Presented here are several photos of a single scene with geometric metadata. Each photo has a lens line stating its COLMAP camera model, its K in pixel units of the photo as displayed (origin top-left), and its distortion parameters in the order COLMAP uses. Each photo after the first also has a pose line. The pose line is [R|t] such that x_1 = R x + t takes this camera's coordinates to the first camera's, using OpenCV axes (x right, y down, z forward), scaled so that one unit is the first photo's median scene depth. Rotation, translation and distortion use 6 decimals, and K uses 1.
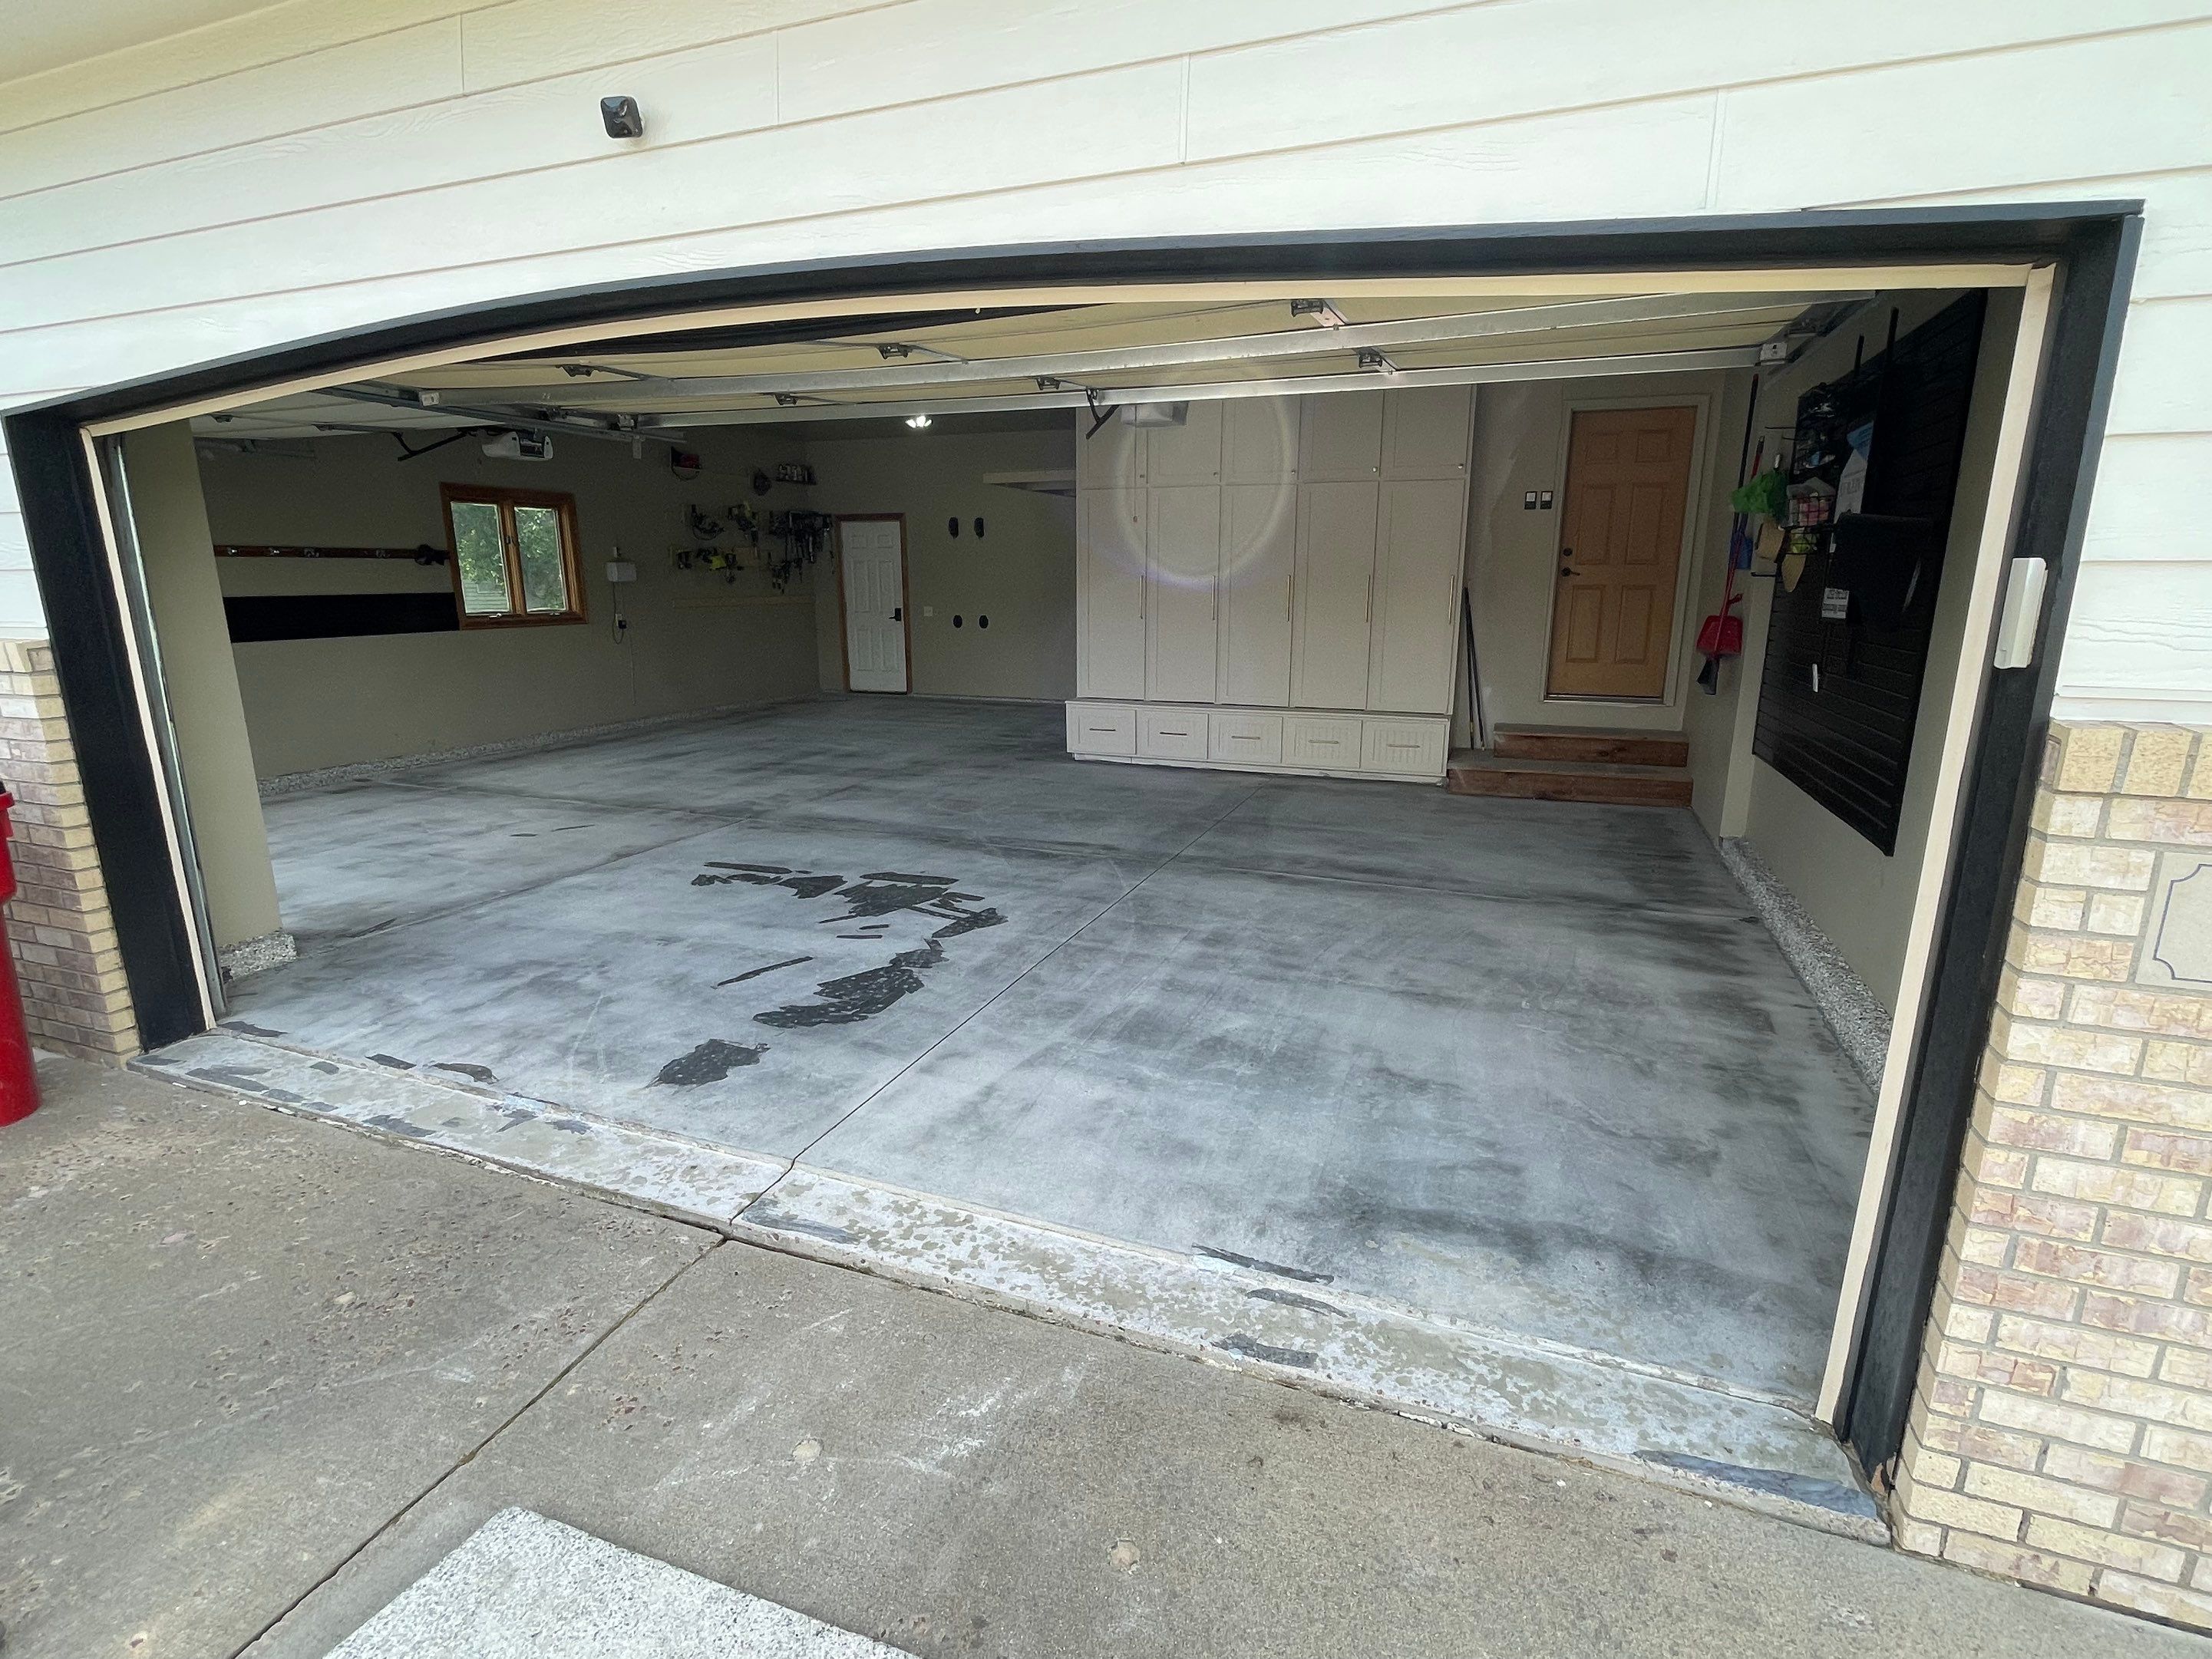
lens RADIAL K [[1083.1, 0, 1102.5], [0, 1083.1, 832.1], [0, 0, 1]] dist [-0.001239, -0.001434]
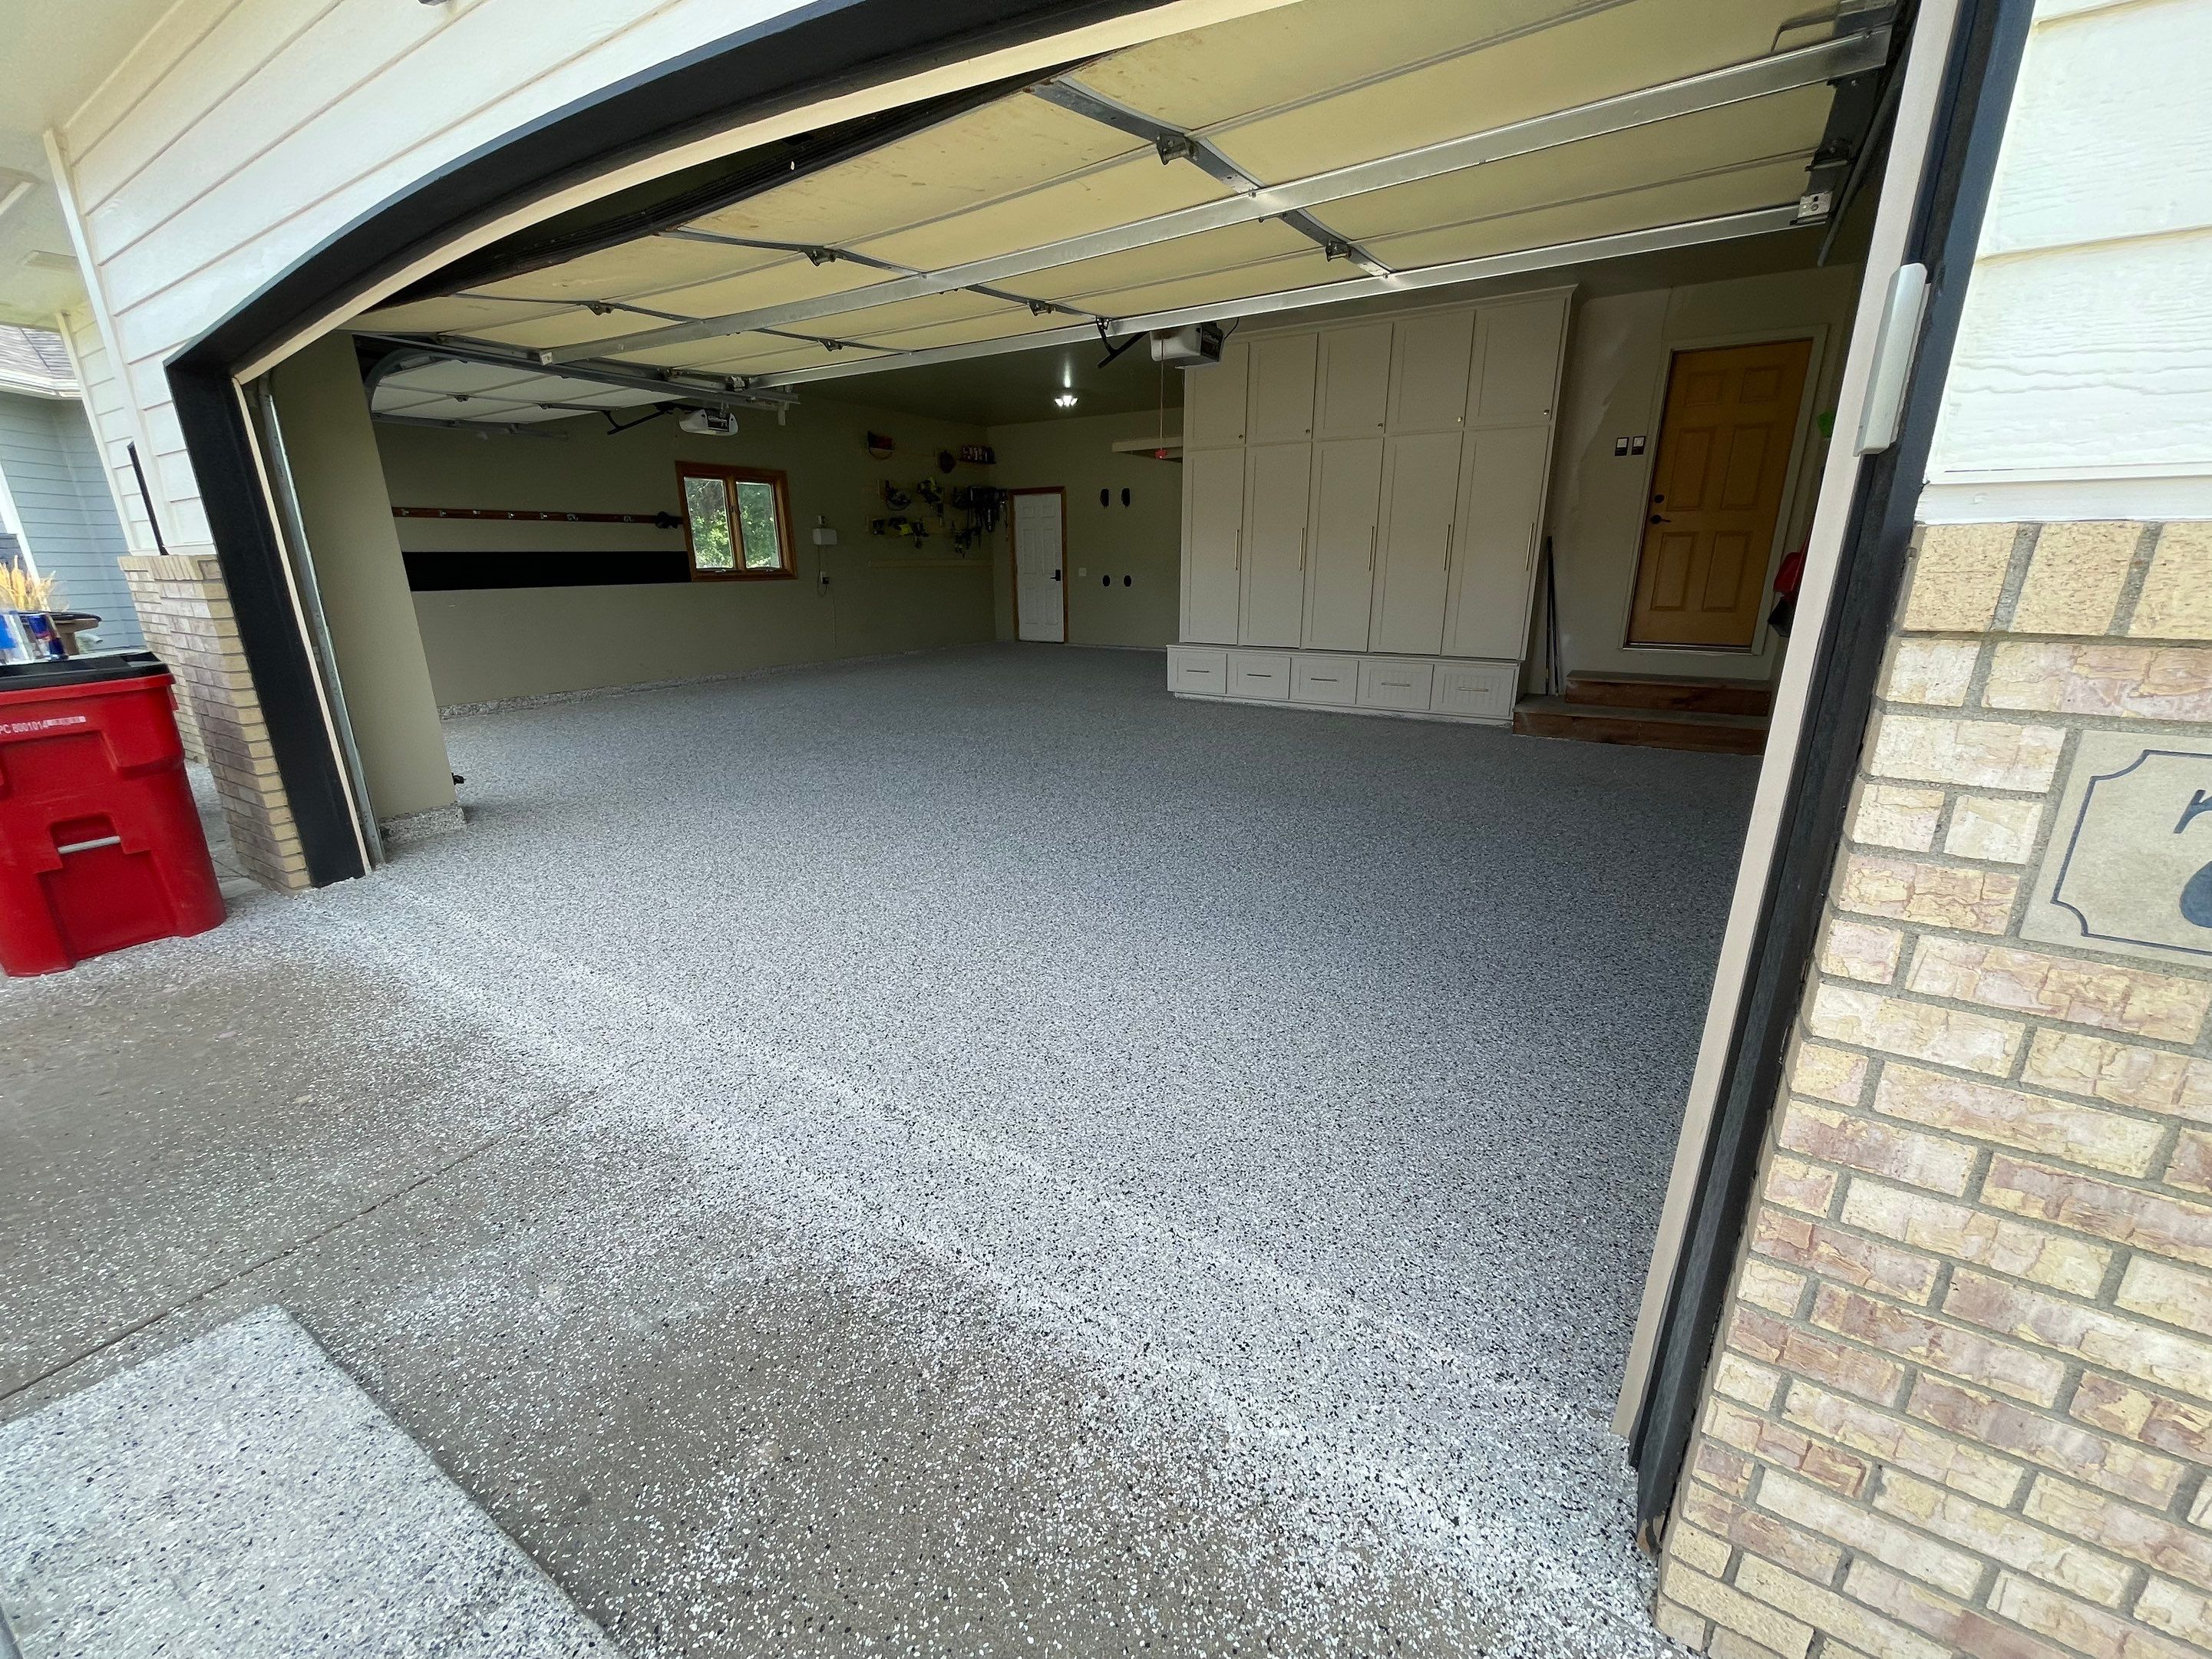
lens RADIAL K [[891.4, 0, 1104.9], [0, 891.4, 831.0], [0, 0, 1]] dist [-0.002215, -0.000081]
pose [[0.980179, 0.052446, -0.191048, 0.224004], [-0.039818, 0.996798, 0.069347, 0.026402], [0.194074, -0.060365, 0.979128, 0.163735]]
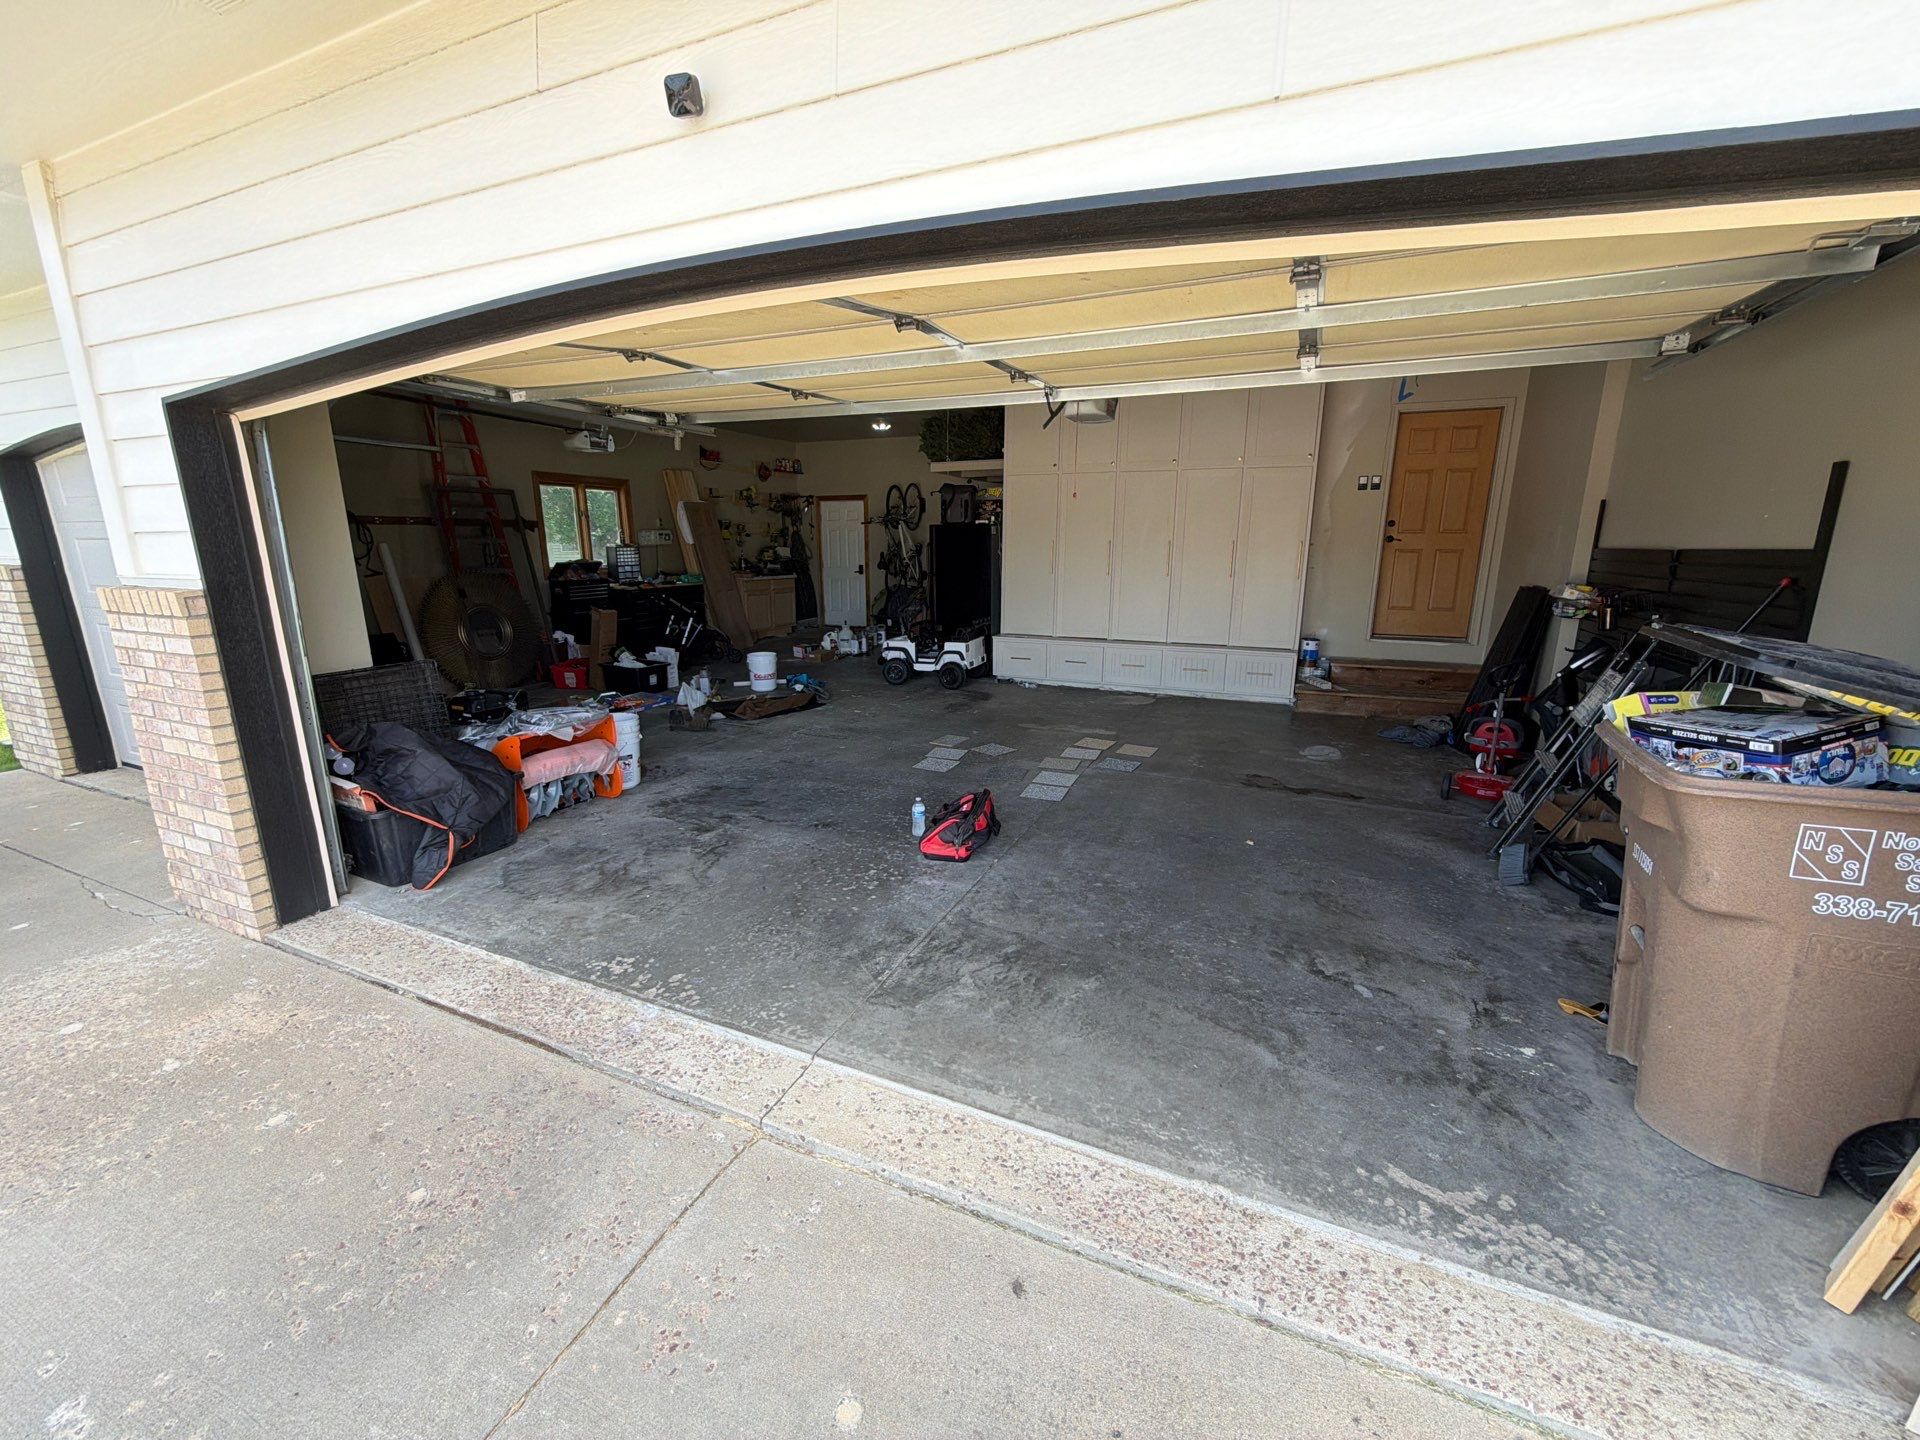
lens RADIAL K [[766.1, 0, 956.3], [0, 766.1, 721.0], [0, 0, 1]] dist [-0.001609, -0.000308]
pose [[0.998878, 0.013499, -0.045391, -0.086364], [-0.013621, 0.999904, -0.002384, -0.037661], [0.045354, 0.003000, 0.998966, 0.171179]]
